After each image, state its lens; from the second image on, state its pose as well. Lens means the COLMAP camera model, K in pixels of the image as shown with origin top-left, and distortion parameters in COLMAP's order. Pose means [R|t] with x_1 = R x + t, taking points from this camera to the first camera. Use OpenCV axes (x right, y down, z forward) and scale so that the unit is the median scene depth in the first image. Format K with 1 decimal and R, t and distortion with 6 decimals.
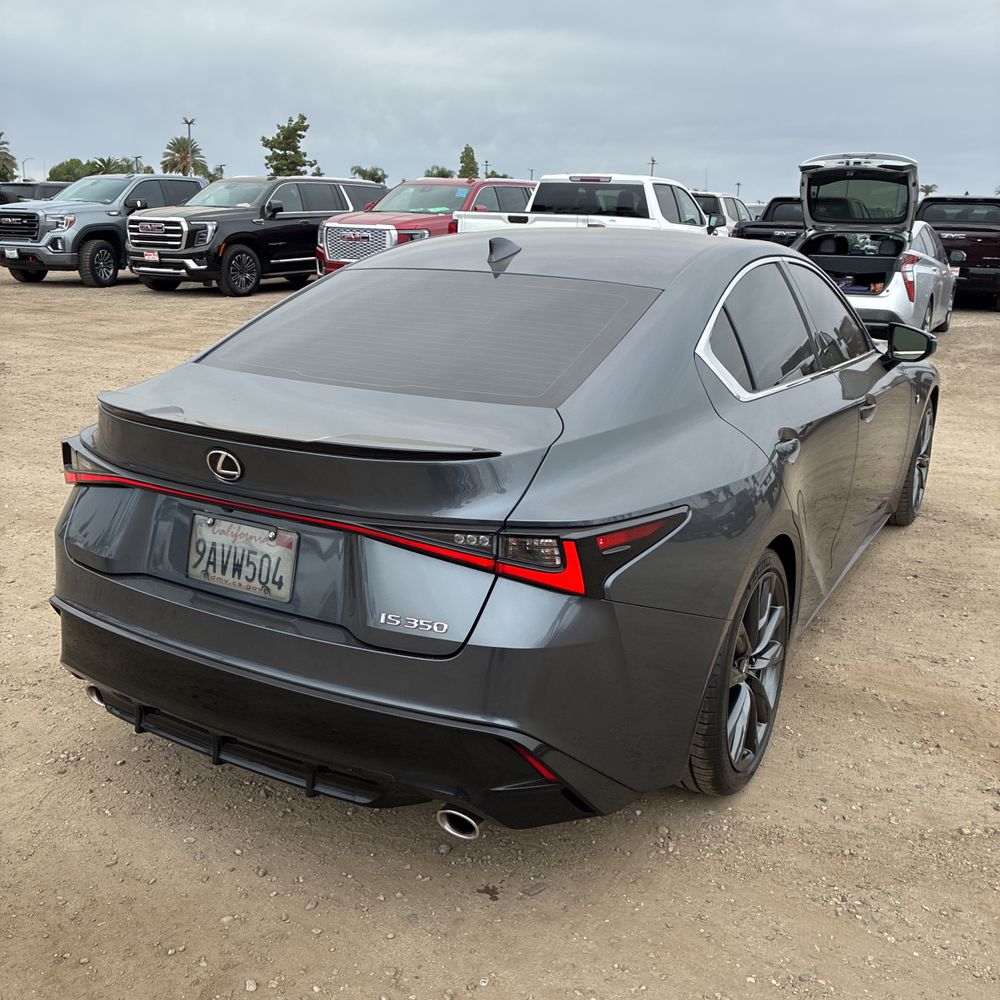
lens RADIAL K [[1017.5, 0, 491.8], [0, 1017.5, 497.8], [0, 0, 1]] dist [0.018654, -0.008885]
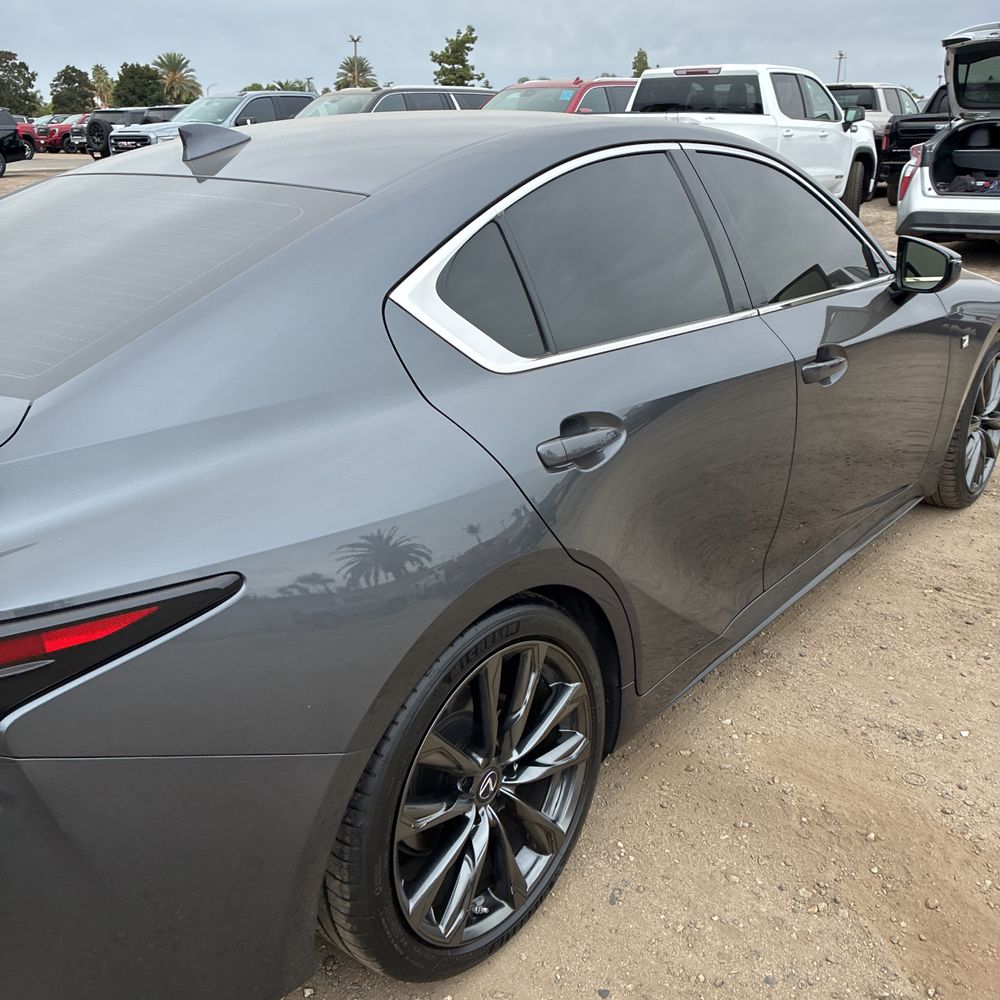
lens RADIAL K [[1007.1, 0, 489.5], [0, 1007.1, 492.2], [0, 0, 1]] dist [0.023523, -0.006247]
pose [[0.984096, 0.025665, -0.175776, 0.249998], [-0.012376, 0.997009, 0.076283, -0.047822], [0.177208, -0.072895, 0.981470, 0.266006]]
